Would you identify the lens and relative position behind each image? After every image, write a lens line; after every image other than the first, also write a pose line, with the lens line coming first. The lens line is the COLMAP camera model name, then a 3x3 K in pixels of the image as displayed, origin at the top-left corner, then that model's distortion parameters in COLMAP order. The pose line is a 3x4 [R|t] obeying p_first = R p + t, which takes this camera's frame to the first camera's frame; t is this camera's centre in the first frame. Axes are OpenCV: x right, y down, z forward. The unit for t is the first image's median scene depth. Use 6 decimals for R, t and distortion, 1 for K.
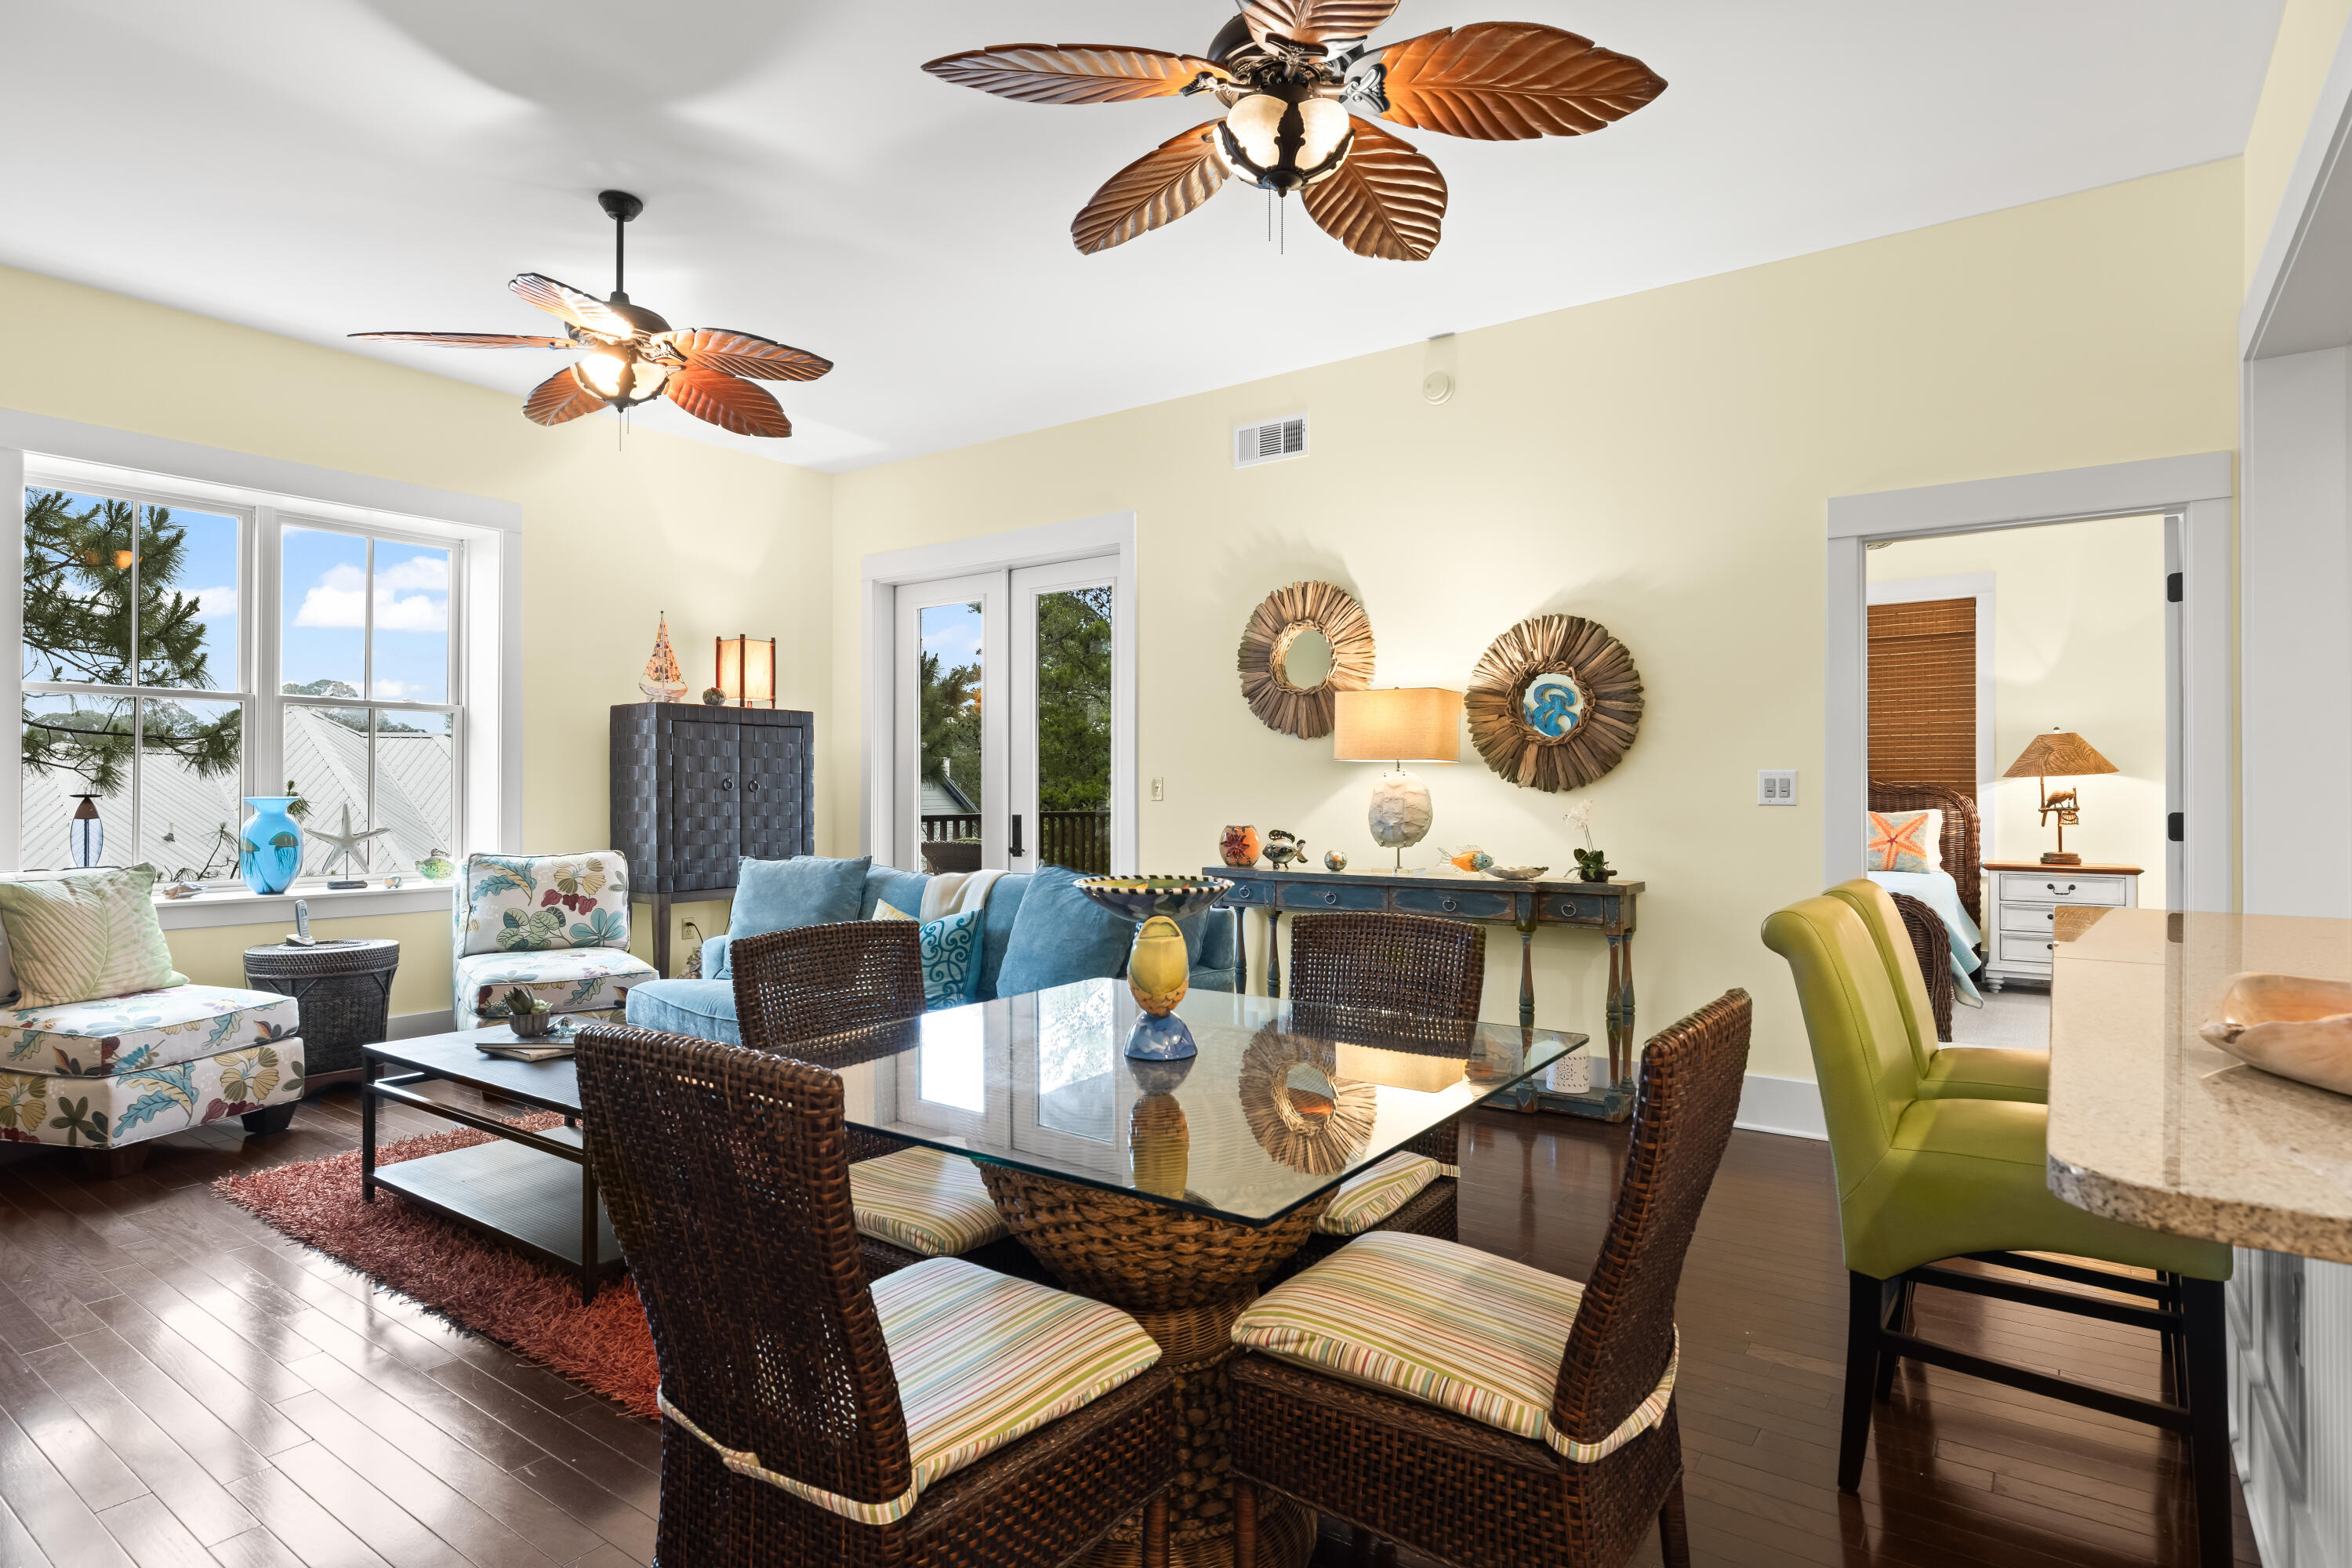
lens RADIAL K [[1229.3, 0, 1170.8], [0, 1229.3, 786.1], [0, 0, 1]] dist [-0.000455, 0.001754]
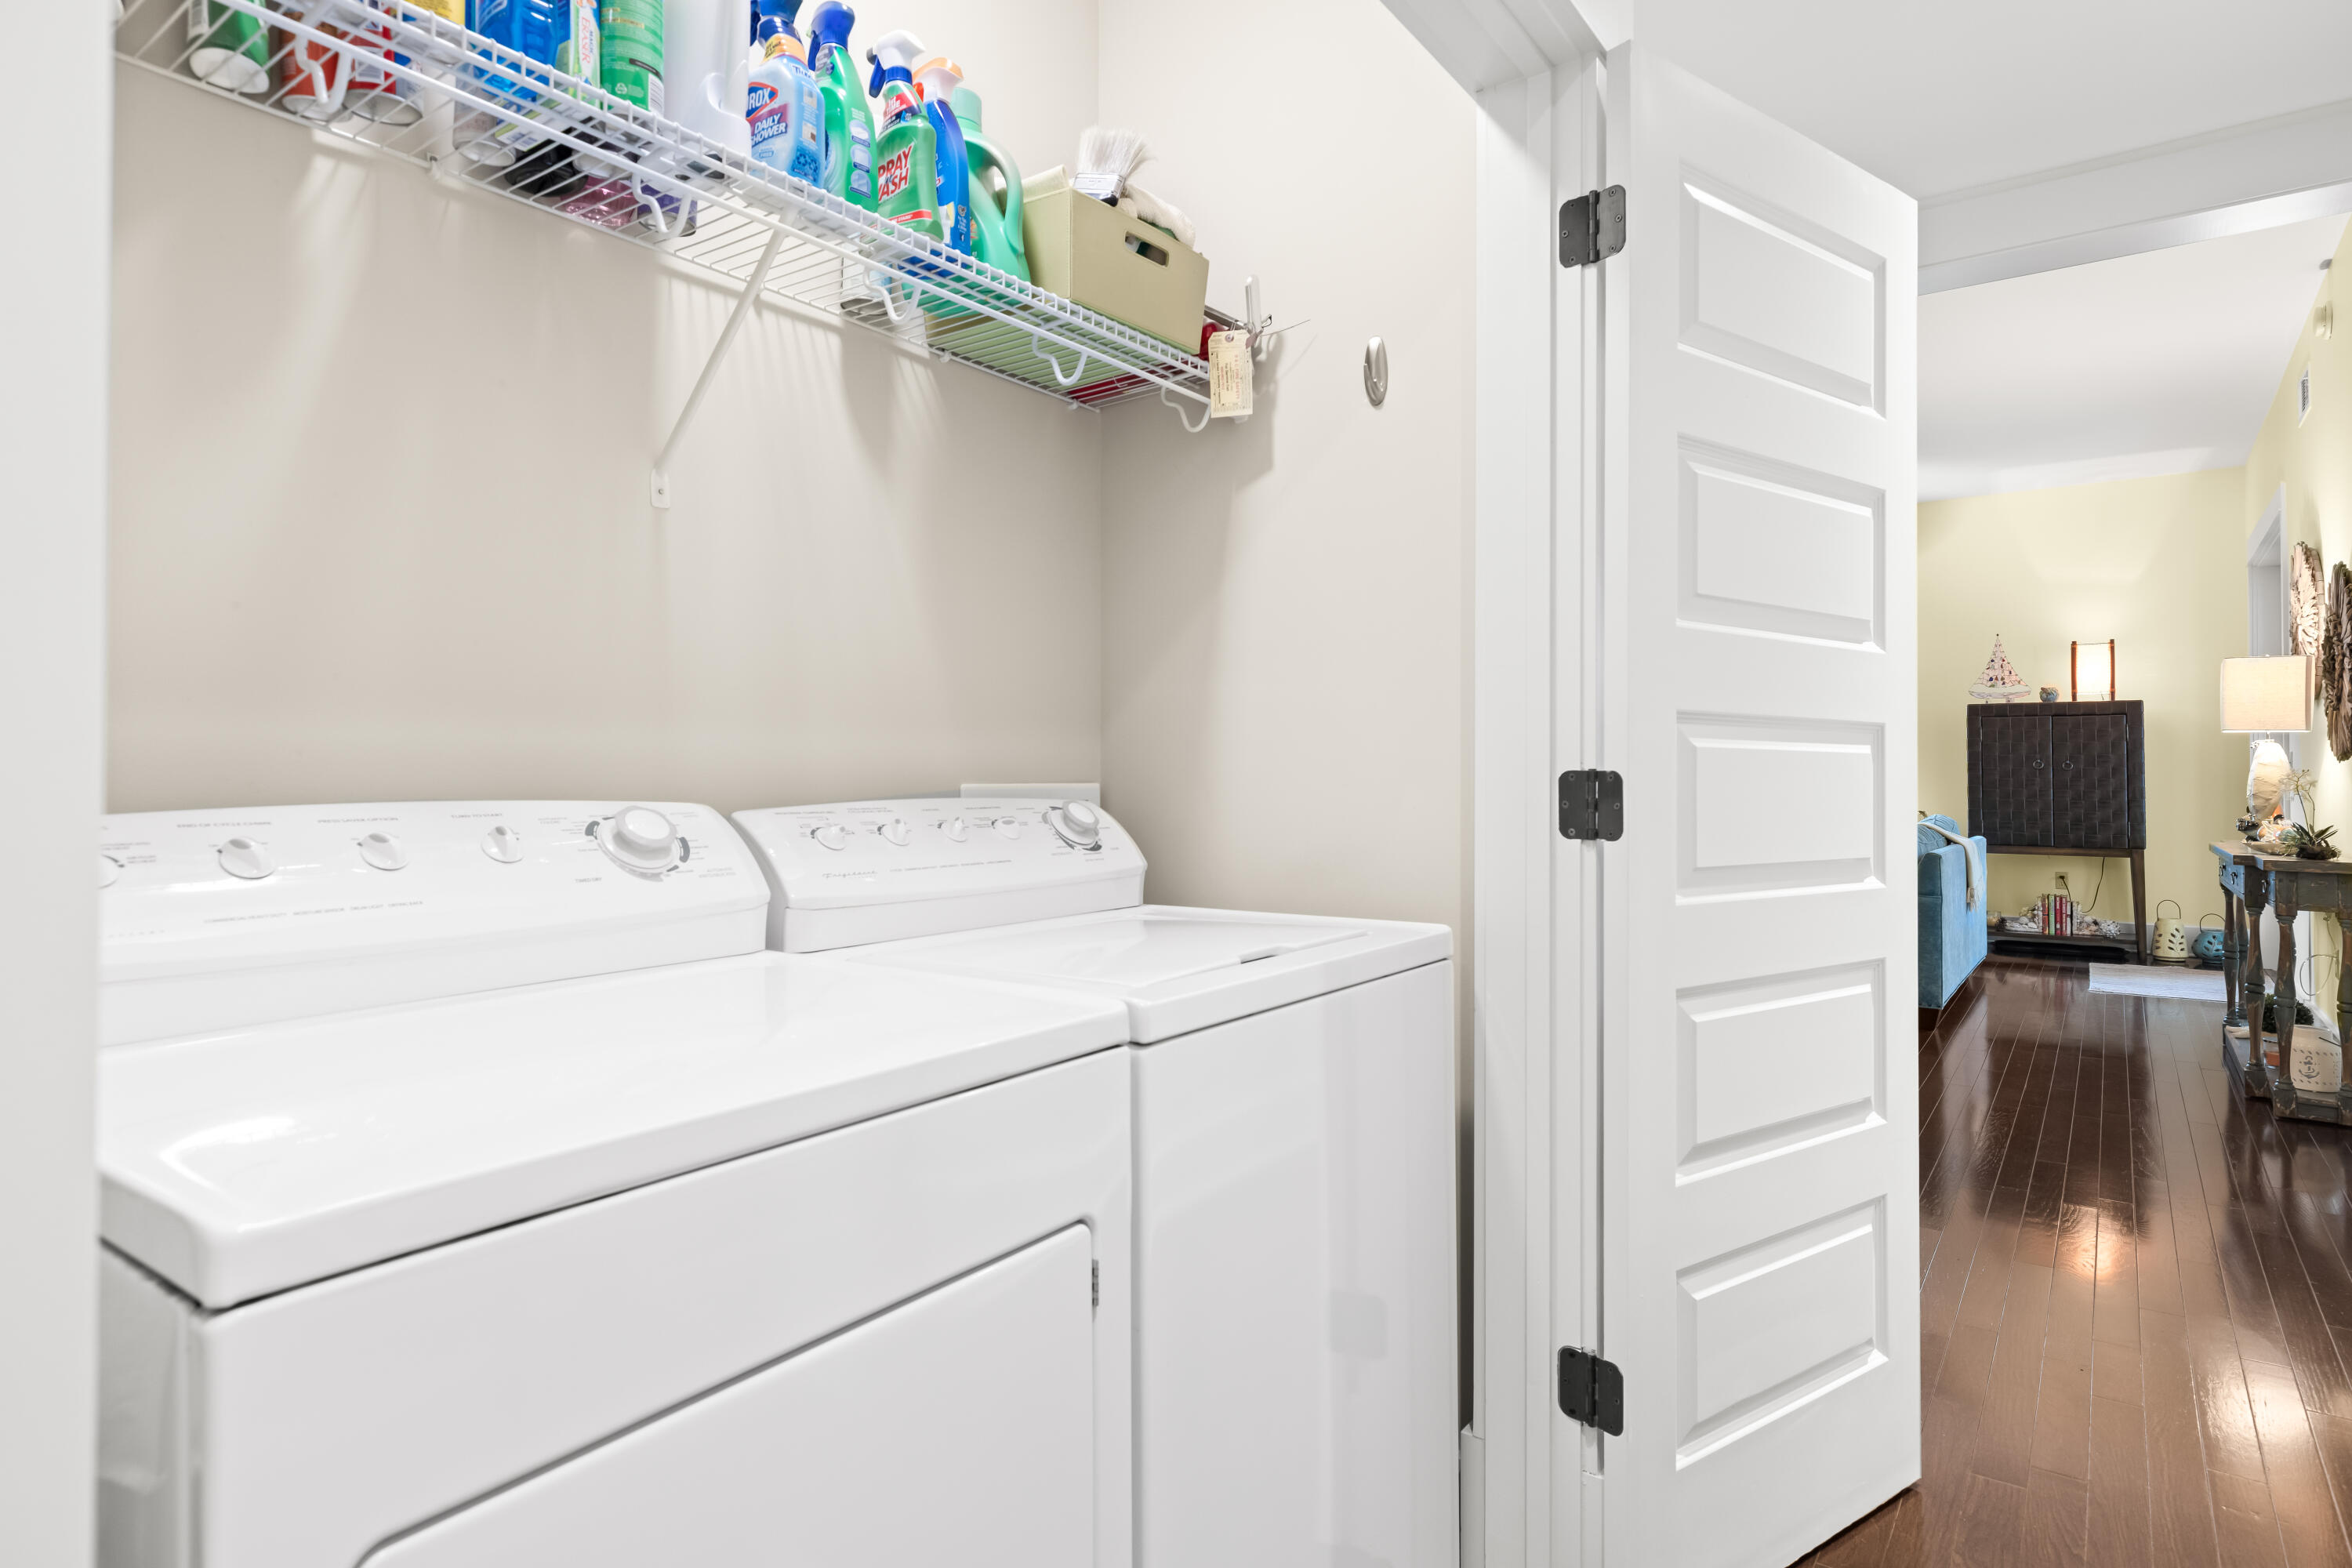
lens RADIAL K [[1229.3, 0, 1189.9], [0, 1229.3, 761.0], [0, 0, 1]] dist [-0.000455, 0.001754]
pose [[-0.024862, -0.011907, -0.999620, 1.088331], [0.001129, 0.999928, -0.011938, 0.011406], [0.999690, -0.001426, -0.024847, 0.187337]]
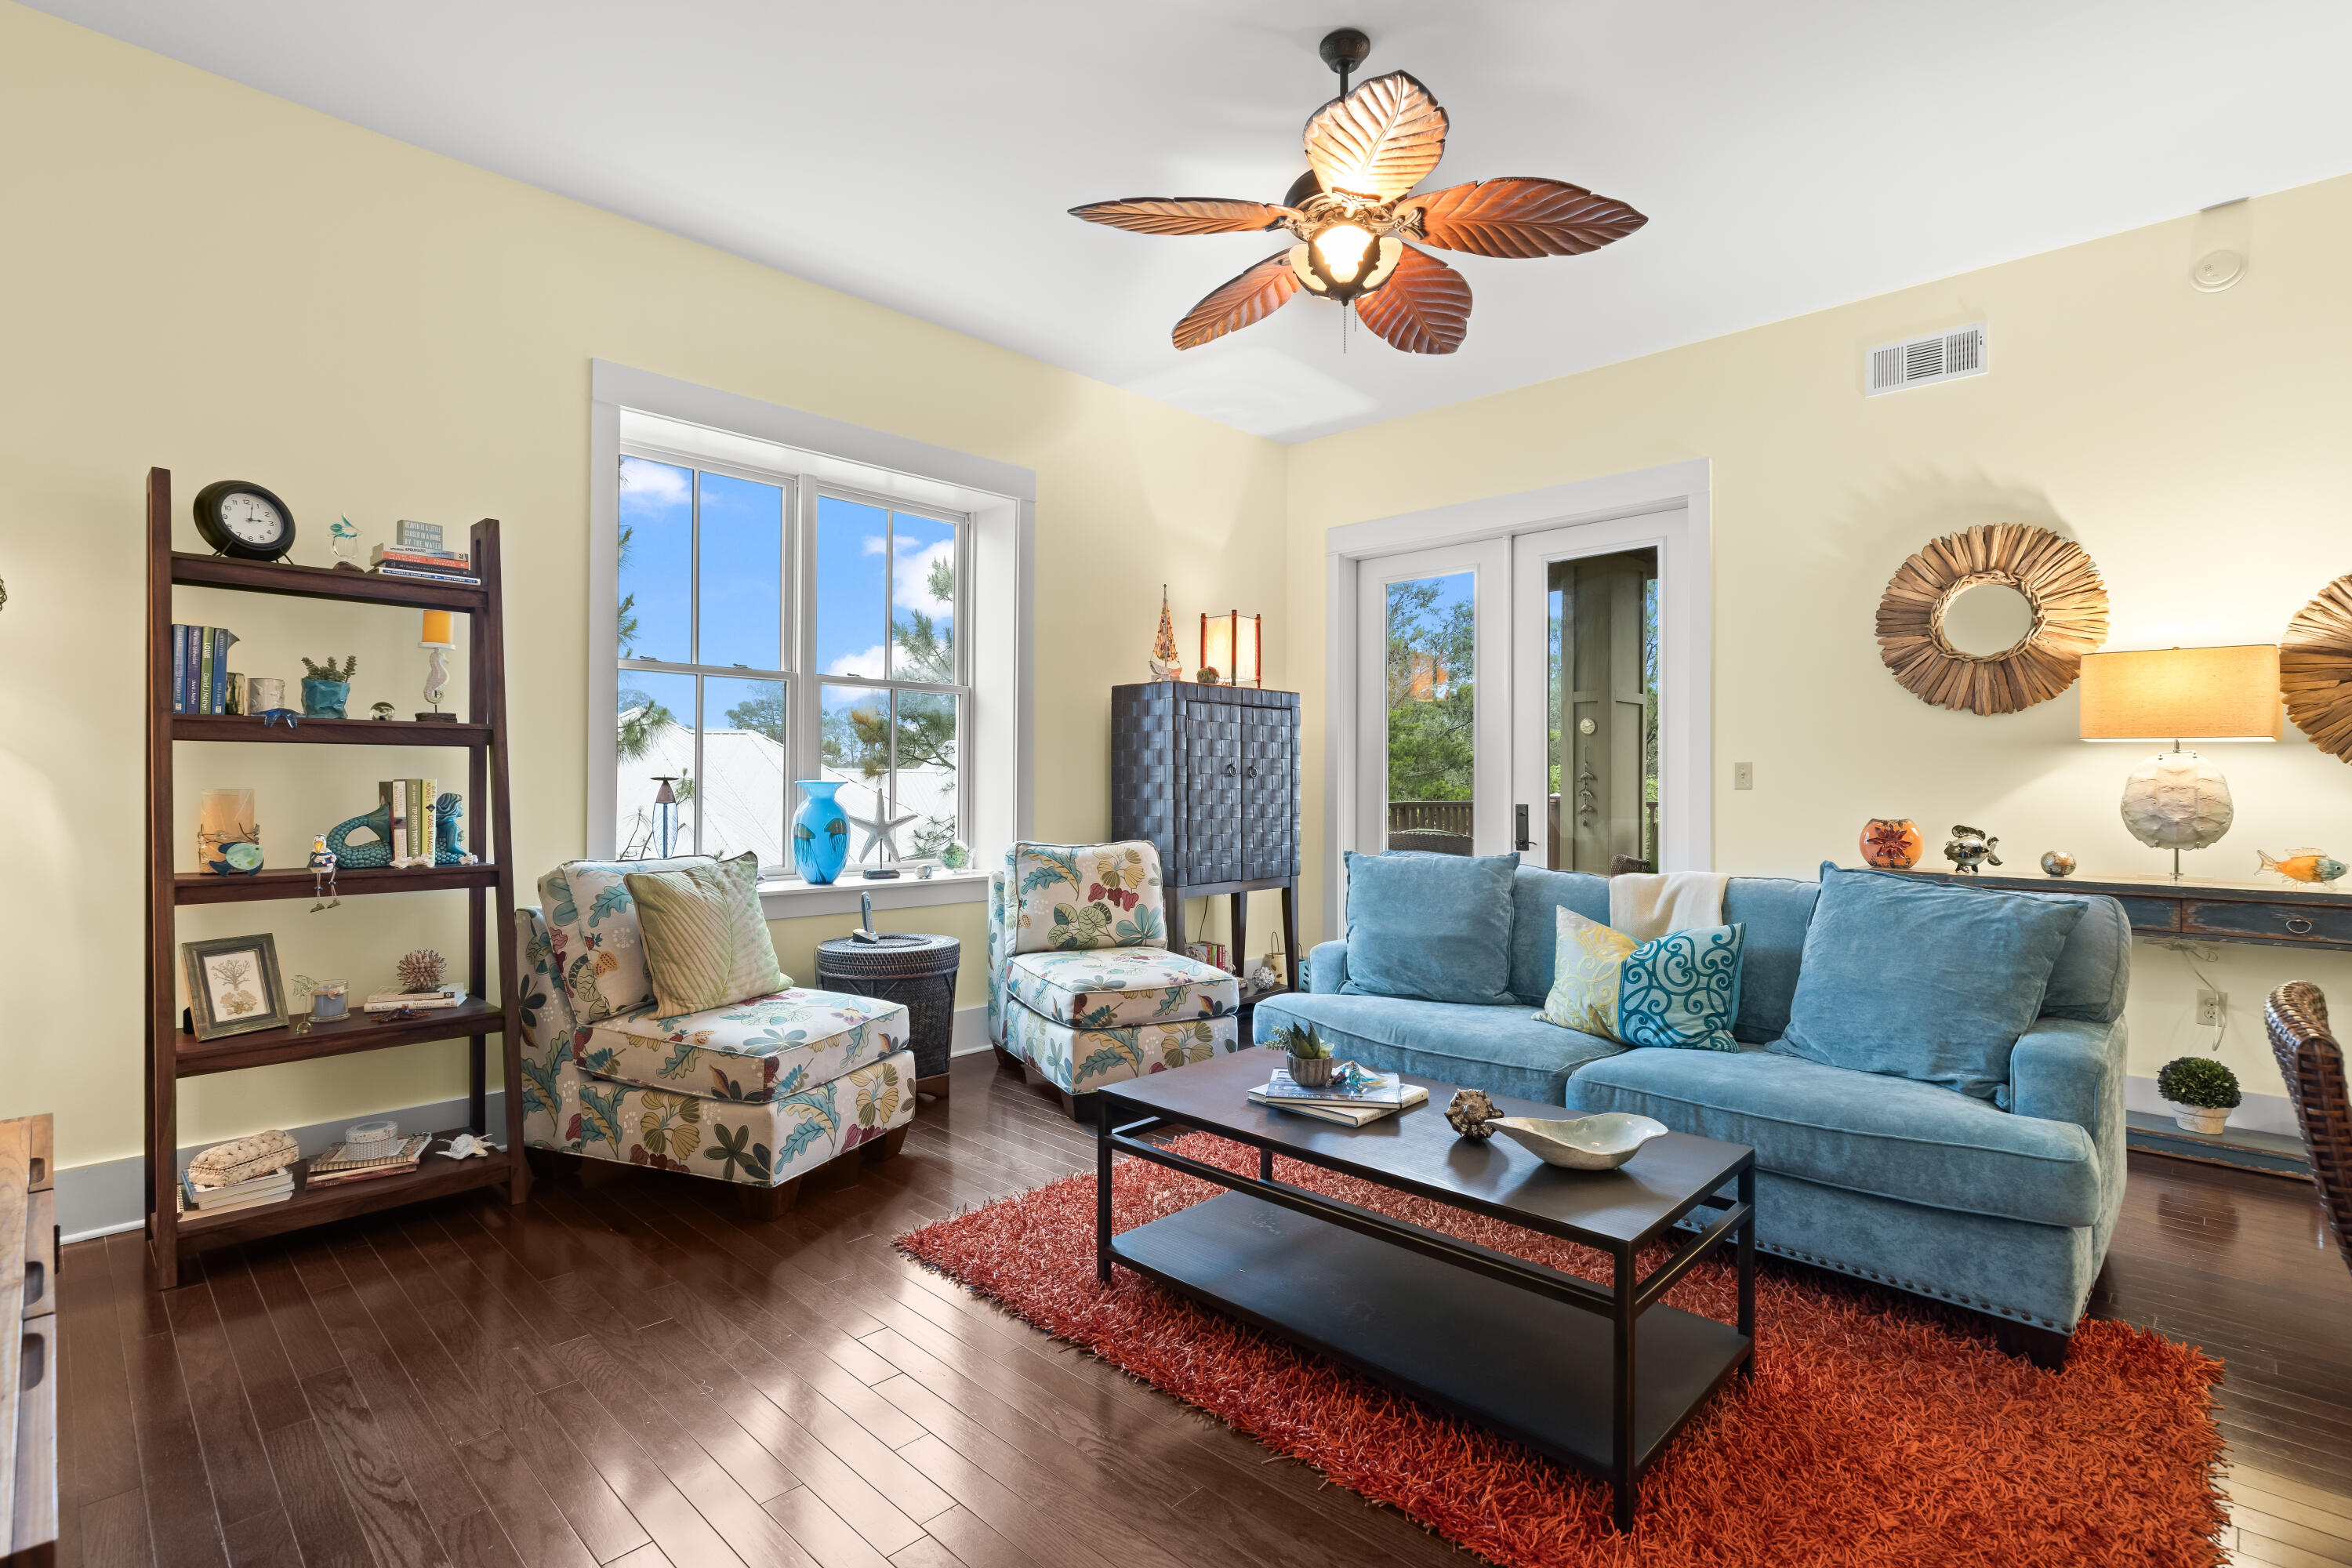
lens RADIAL K [[1100.8, 0, 1170.7], [0, 1100.8, 777.7], [0, 0, 1]] dist [-0.004434, 0.002552]
pose [[0.990261, 0.003325, -0.139181, -0.341453], [-0.003454, 0.999994, -0.000679, 0.006118], [0.139177, 0.001154, 0.990267, 0.198171]]
